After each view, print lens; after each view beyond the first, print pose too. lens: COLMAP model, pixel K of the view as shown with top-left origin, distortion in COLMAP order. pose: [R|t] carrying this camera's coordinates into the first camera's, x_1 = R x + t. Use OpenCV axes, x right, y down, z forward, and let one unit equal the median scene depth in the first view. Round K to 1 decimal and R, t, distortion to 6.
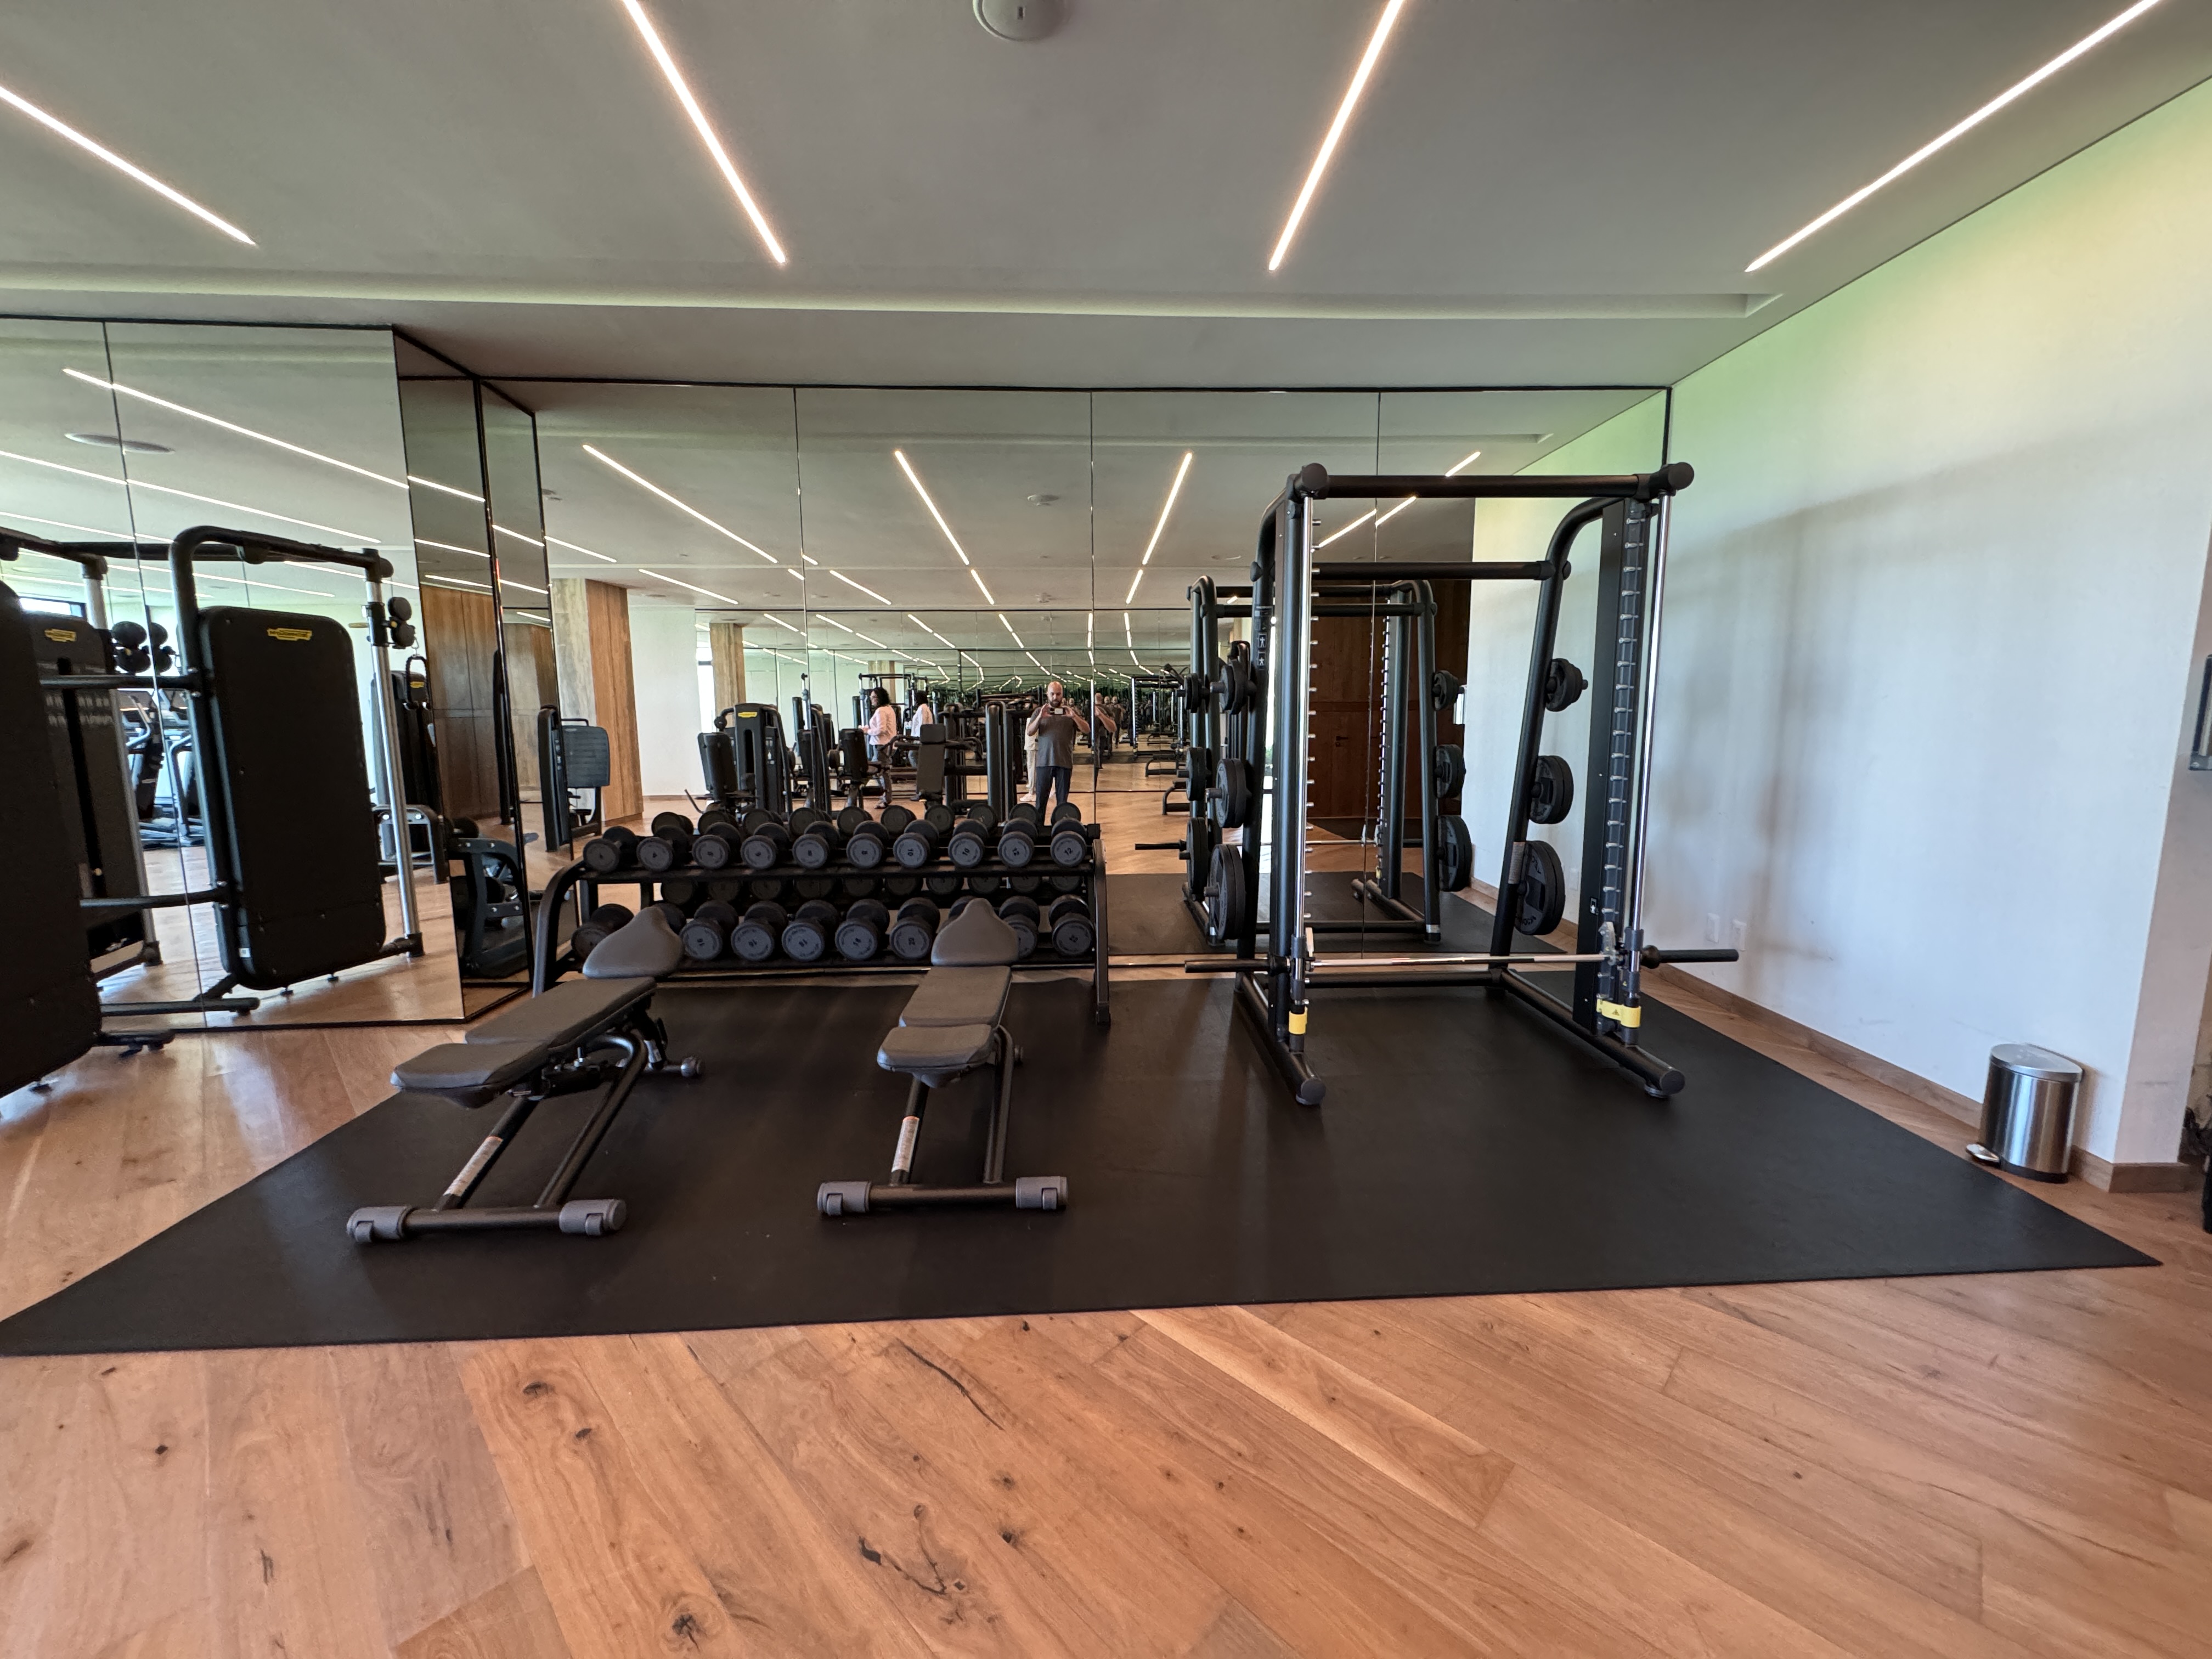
lens RADIAL K [[895.1, 0, 1109.0], [0, 895.1, 827.8], [0, 0, 1]] dist [-0.002169, 0.000474]
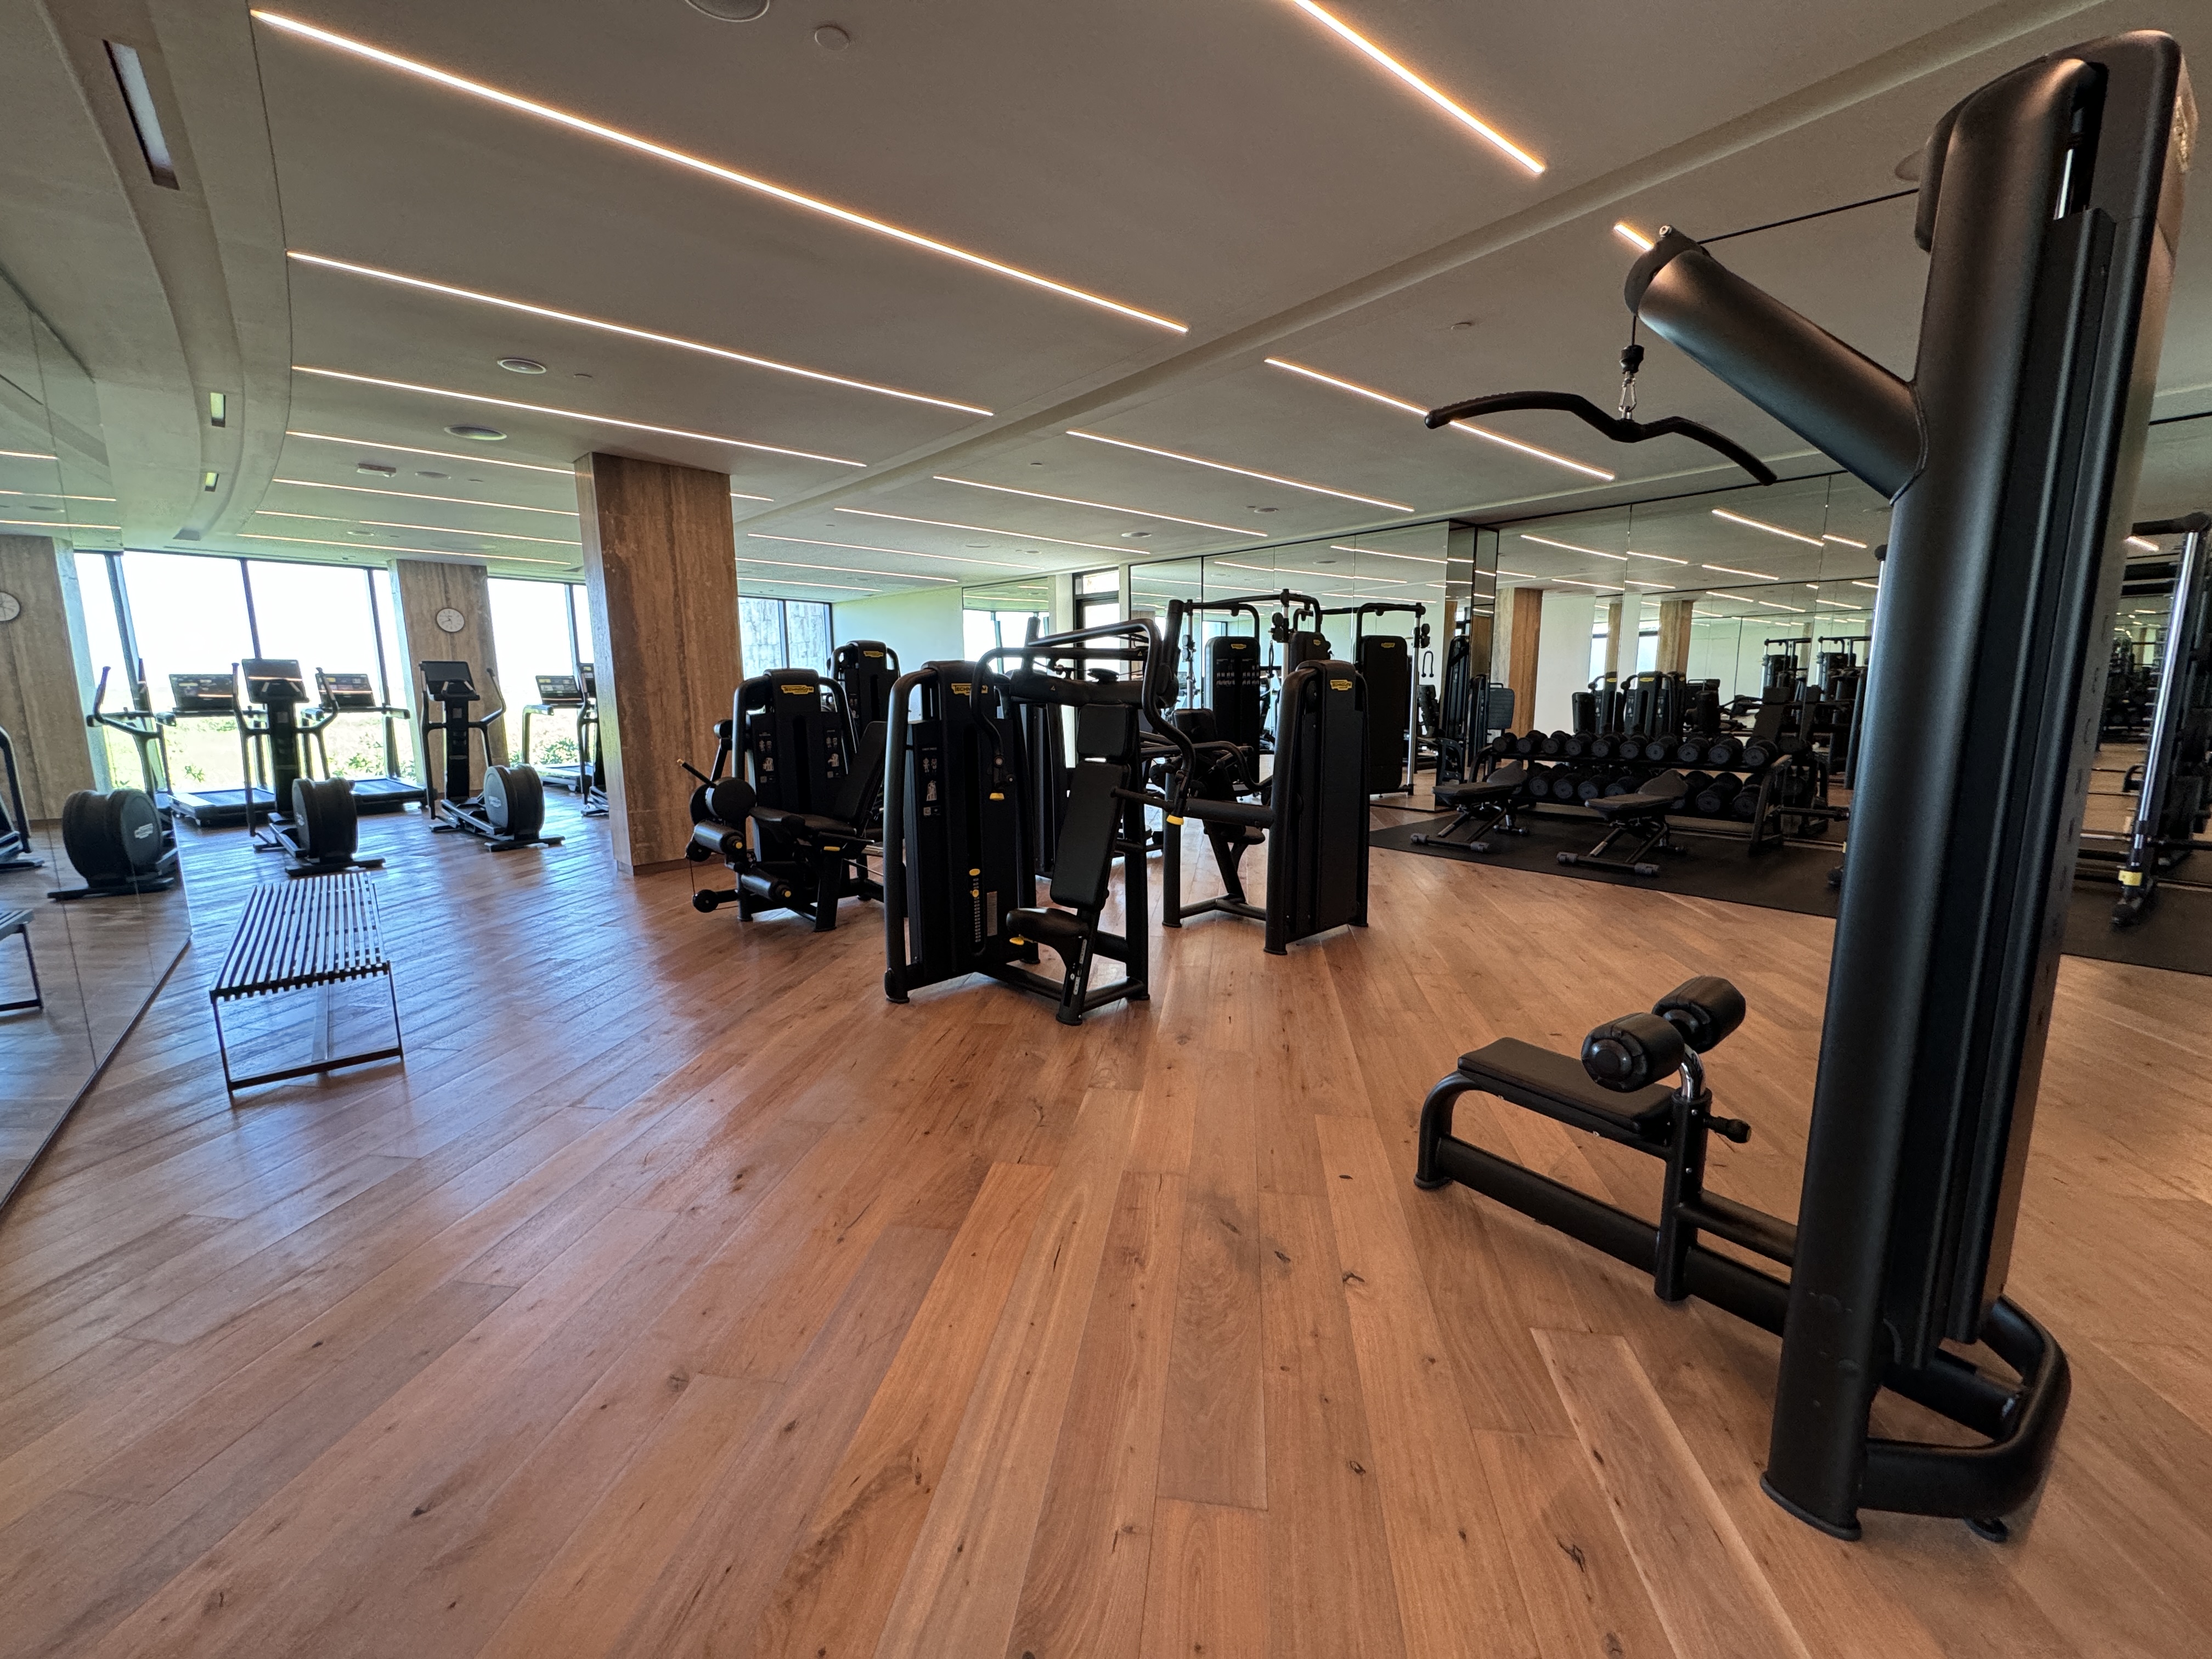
lens RADIAL K [[895.1, 0, 1109.0], [0, 895.1, 827.8], [0, 0, 1]] dist [-0.002169, 0.000474]
pose [[0.592692, 0.127574, -0.795262, 0.516984], [-0.099184, 0.991422, 0.085121, 0.118207], [0.799299, 0.028427, 0.600261, -0.876027]]
